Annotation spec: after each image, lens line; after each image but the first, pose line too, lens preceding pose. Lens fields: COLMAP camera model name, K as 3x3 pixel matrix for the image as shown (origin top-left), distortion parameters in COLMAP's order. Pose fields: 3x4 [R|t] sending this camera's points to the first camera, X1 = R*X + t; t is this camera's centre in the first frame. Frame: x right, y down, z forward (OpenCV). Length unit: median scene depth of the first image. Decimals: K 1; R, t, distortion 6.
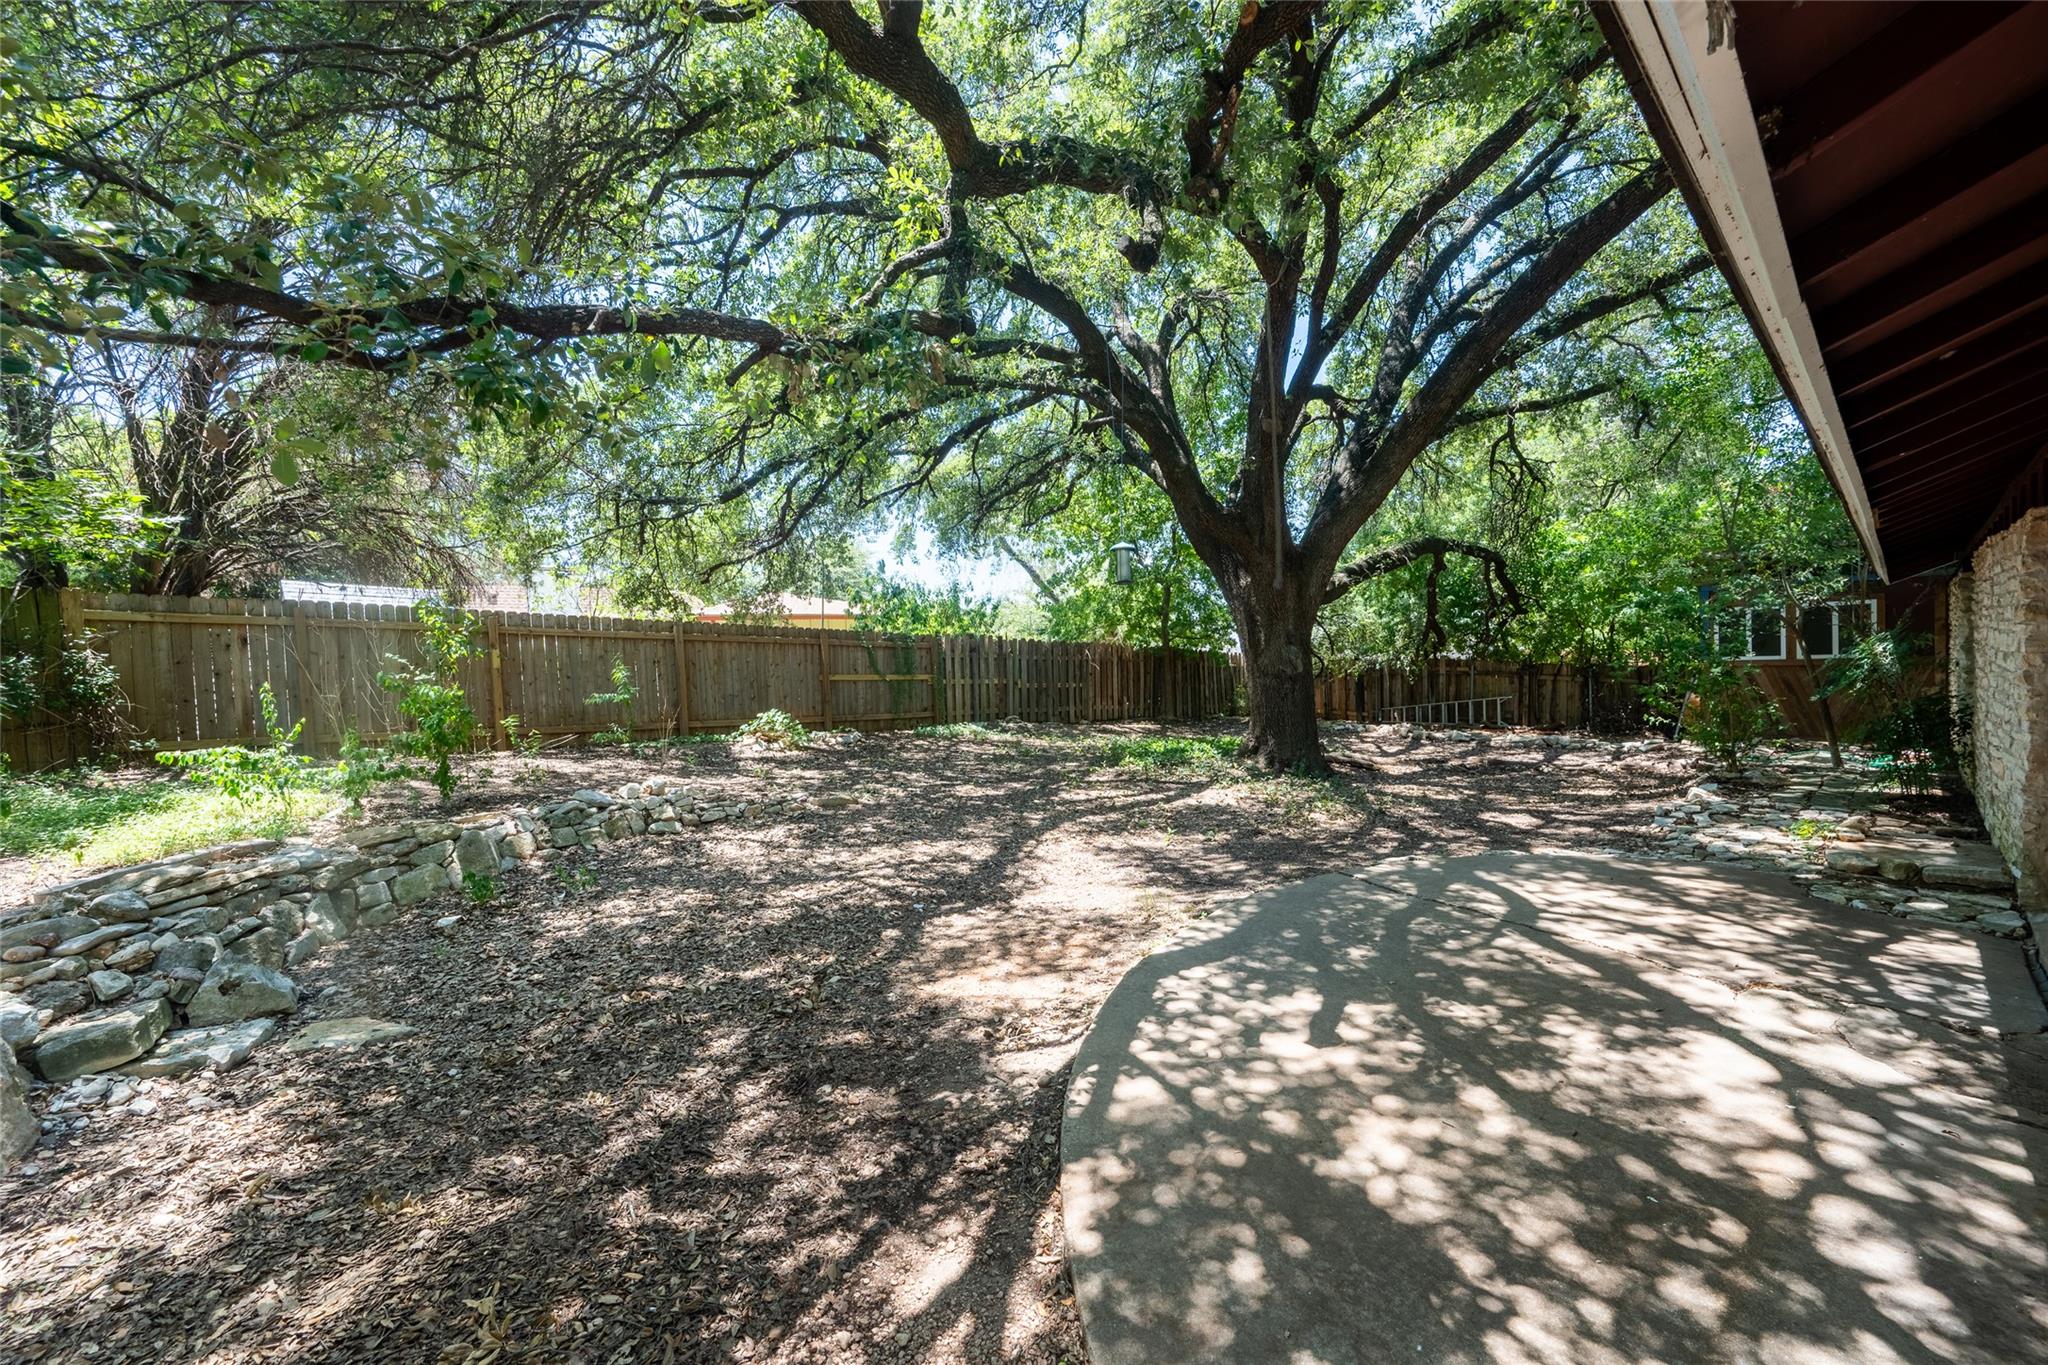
lens RADIAL K [[798.3, 0, 1019.9], [0, 798.3, 678.7], [0, 0, 1]] dist [-0.000867, -0.000423]
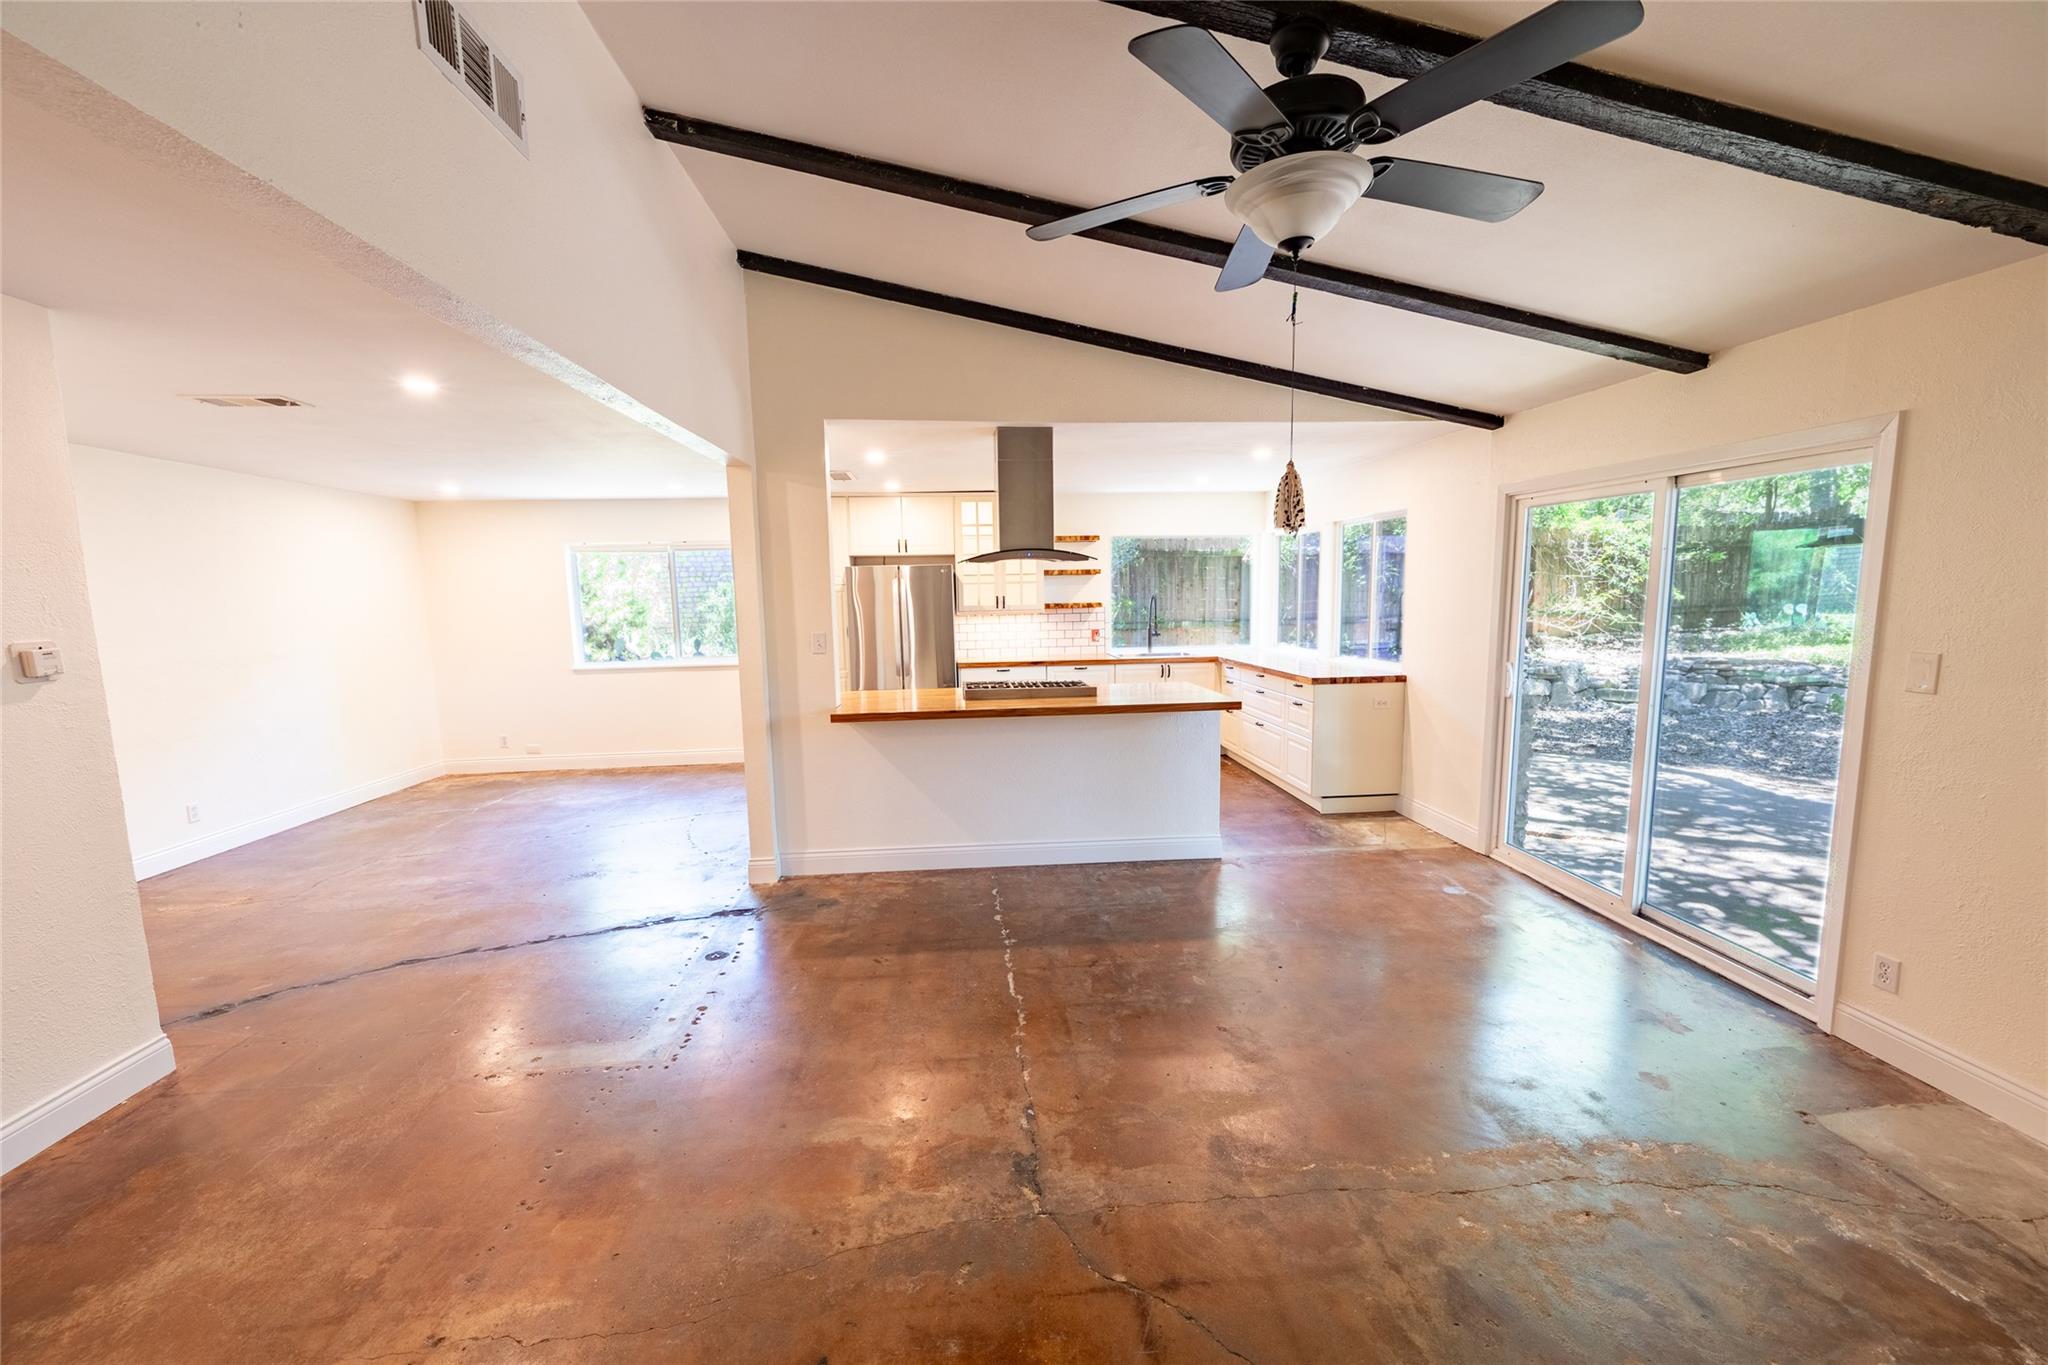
lens RADIAL K [[798.3, 0, 1020.9], [0, 798.3, 684.6], [0, 0, 1]] dist [-0.000867, -0.000423]
pose [[-0.603333, 0.145588, -0.784088, 2.276992], [0.024361, 0.986101, 0.164352, -0.143184], [0.797117, 0.080058, -0.598494, 0.808050]]
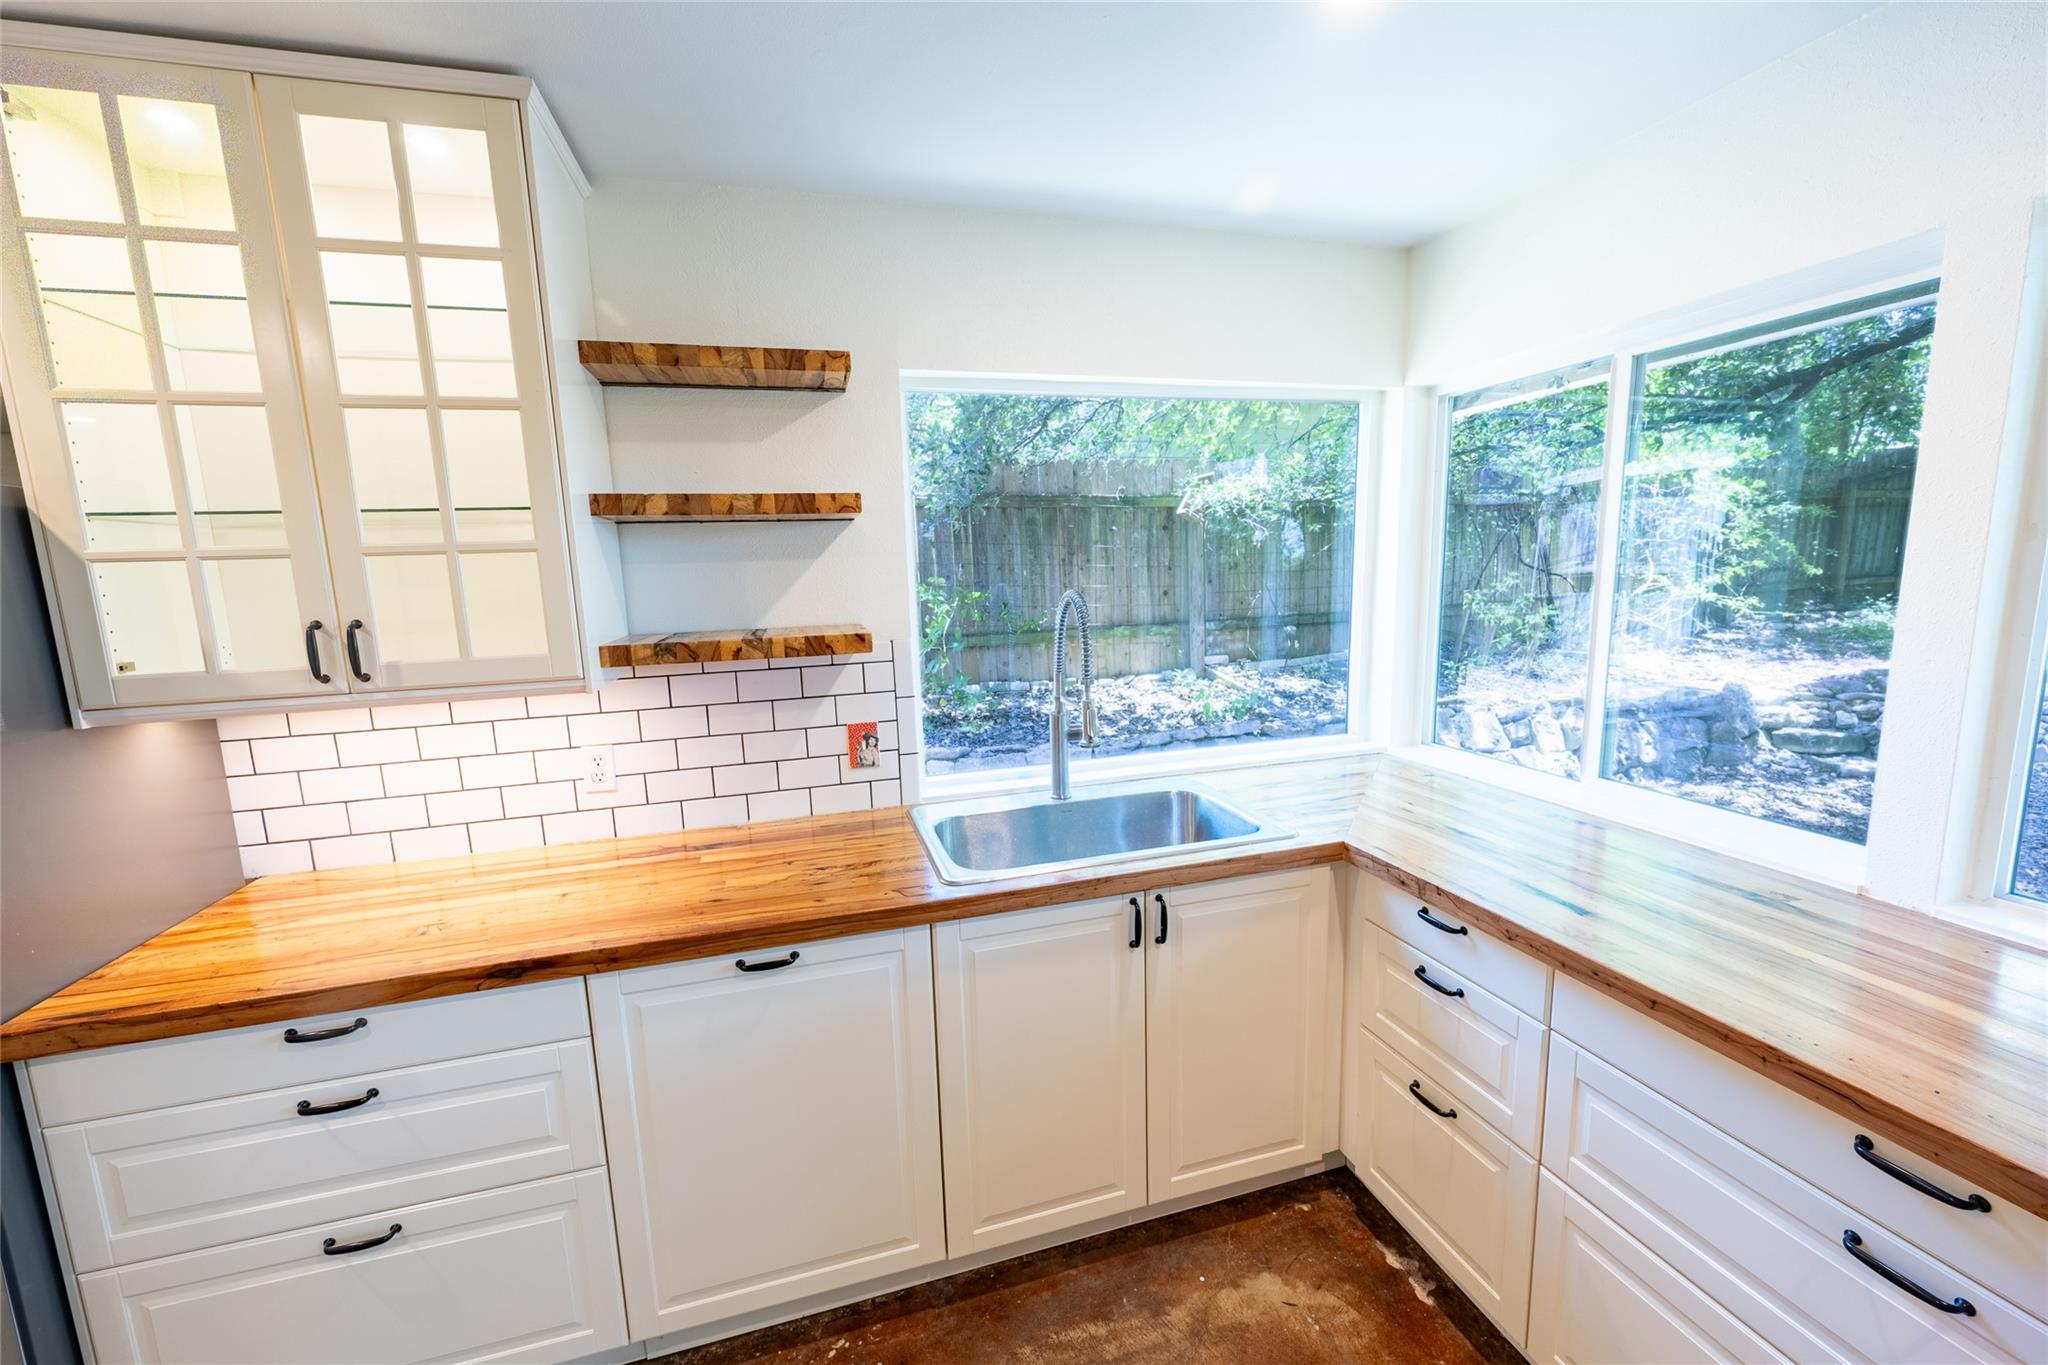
lens RADIAL K [[798.3, 0, 1023.5], [0, 798.3, 685.9], [0, 0, 1]] dist [-0.000867, -0.000423]
pose [[-0.433102, 0.189559, -0.881187, 1.011177], [0.026298, 0.979877, 0.197864, -0.076565], [0.900961, 0.062521, -0.429372, 0.084627]]
